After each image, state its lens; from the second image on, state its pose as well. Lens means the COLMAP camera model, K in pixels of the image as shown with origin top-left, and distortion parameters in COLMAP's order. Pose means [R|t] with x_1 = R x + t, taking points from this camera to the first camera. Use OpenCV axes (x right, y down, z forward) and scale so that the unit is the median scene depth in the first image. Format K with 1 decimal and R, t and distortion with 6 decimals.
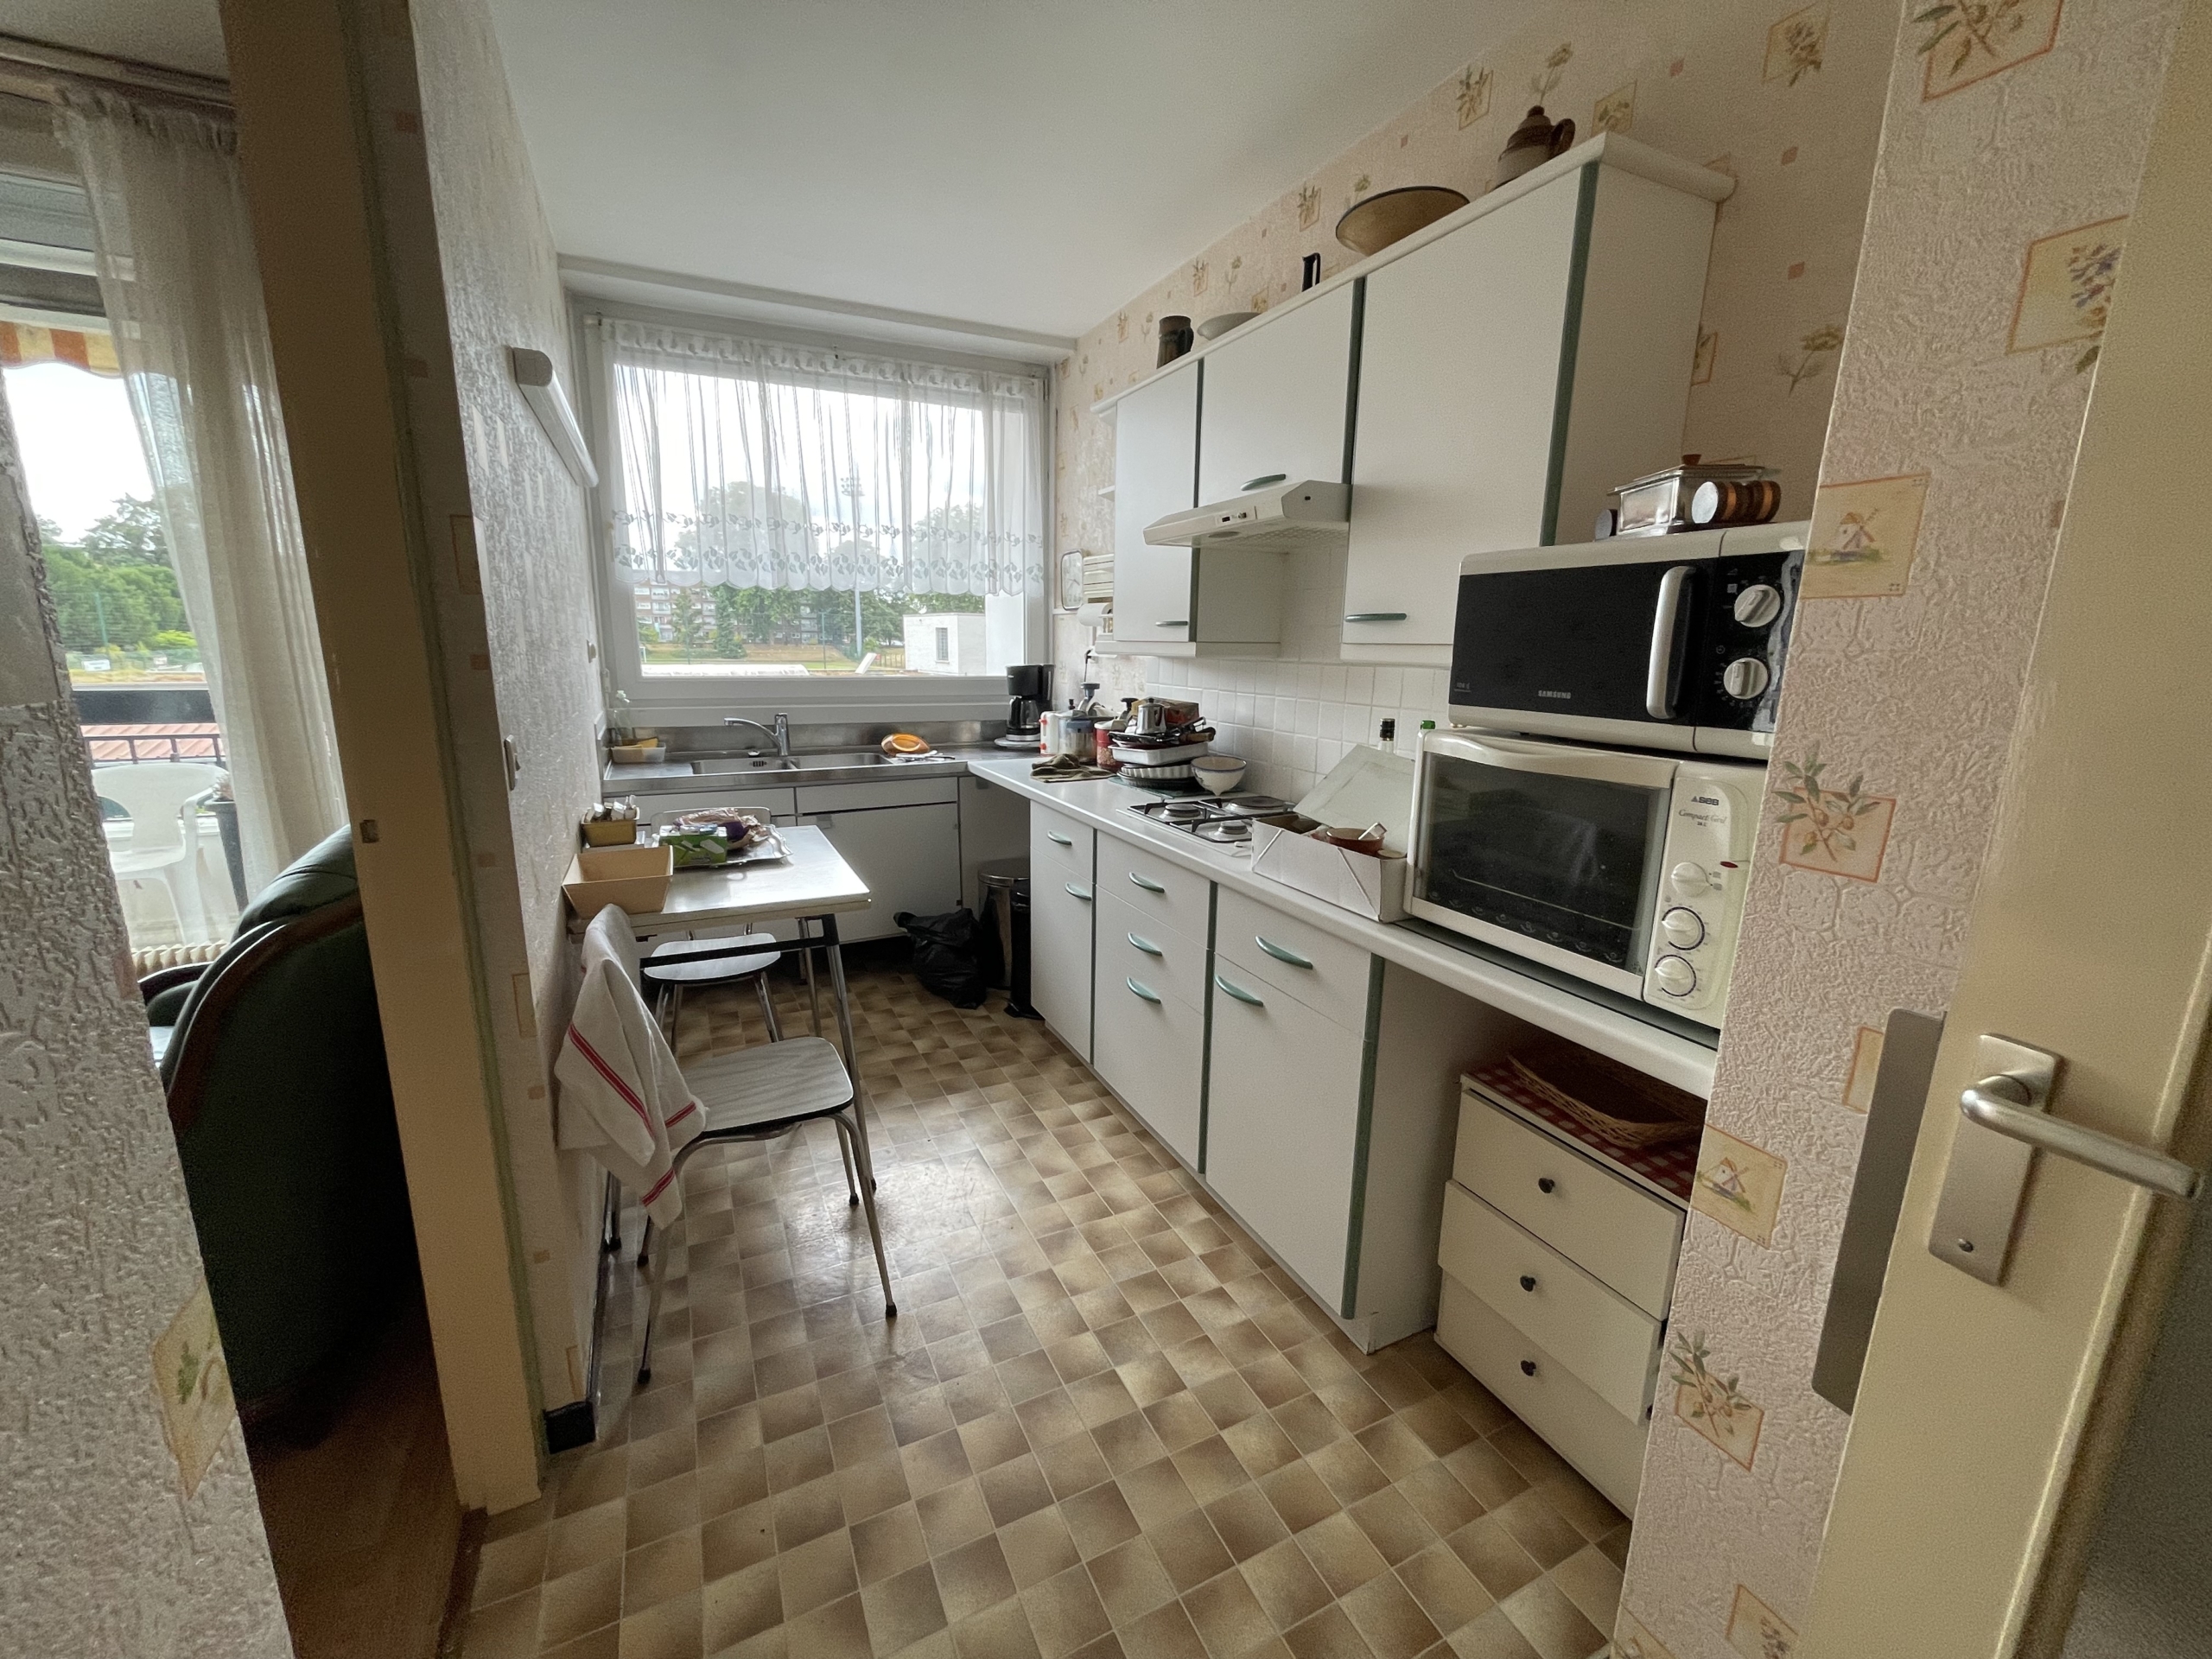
lens RADIAL K [[885.2, 0, 1103.7], [0, 885.2, 828.1], [0, 0, 1]] dist [-0.002947, -0.000808]
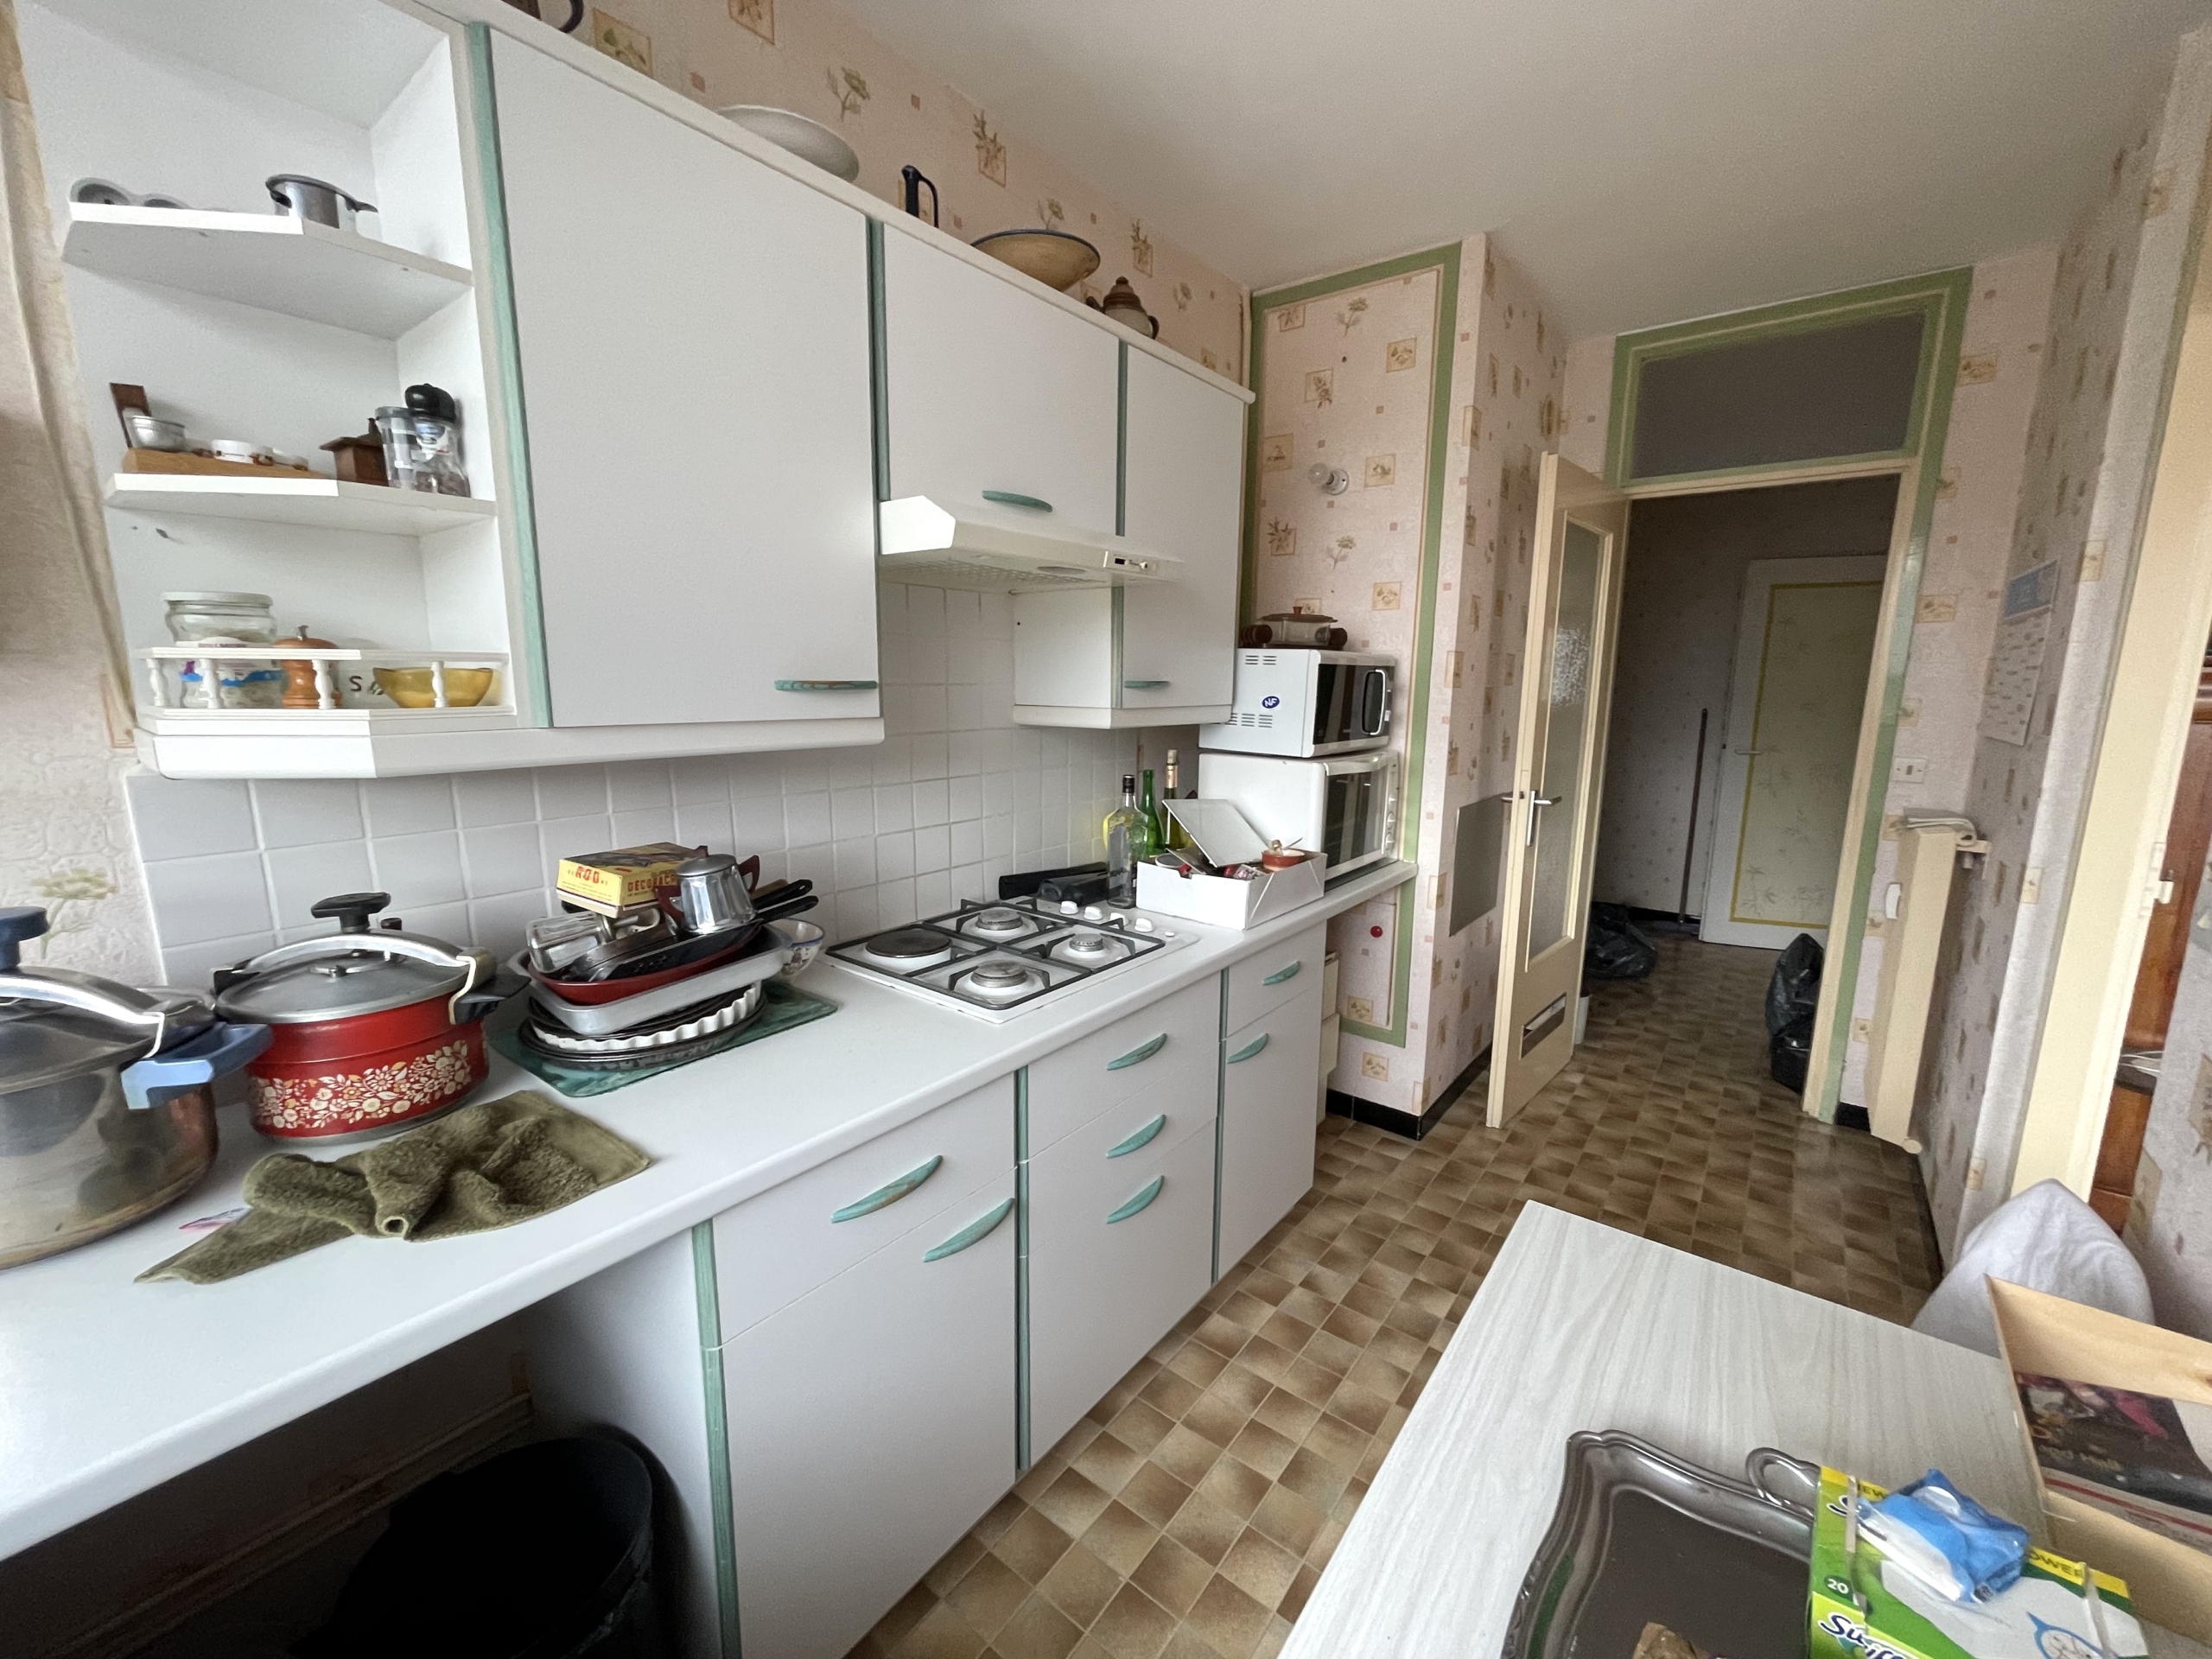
lens RADIAL K [[885.2, 0, 1112.7], [0, 885.2, 832.6], [0, 0, 1]] dist [-0.002947, -0.000808]
pose [[-0.437426, -0.178788, 0.881302, -0.562046], [0.166732, 0.946919, 0.274855, -0.319490], [-0.883662, 0.267170, -0.384397, 1.298517]]
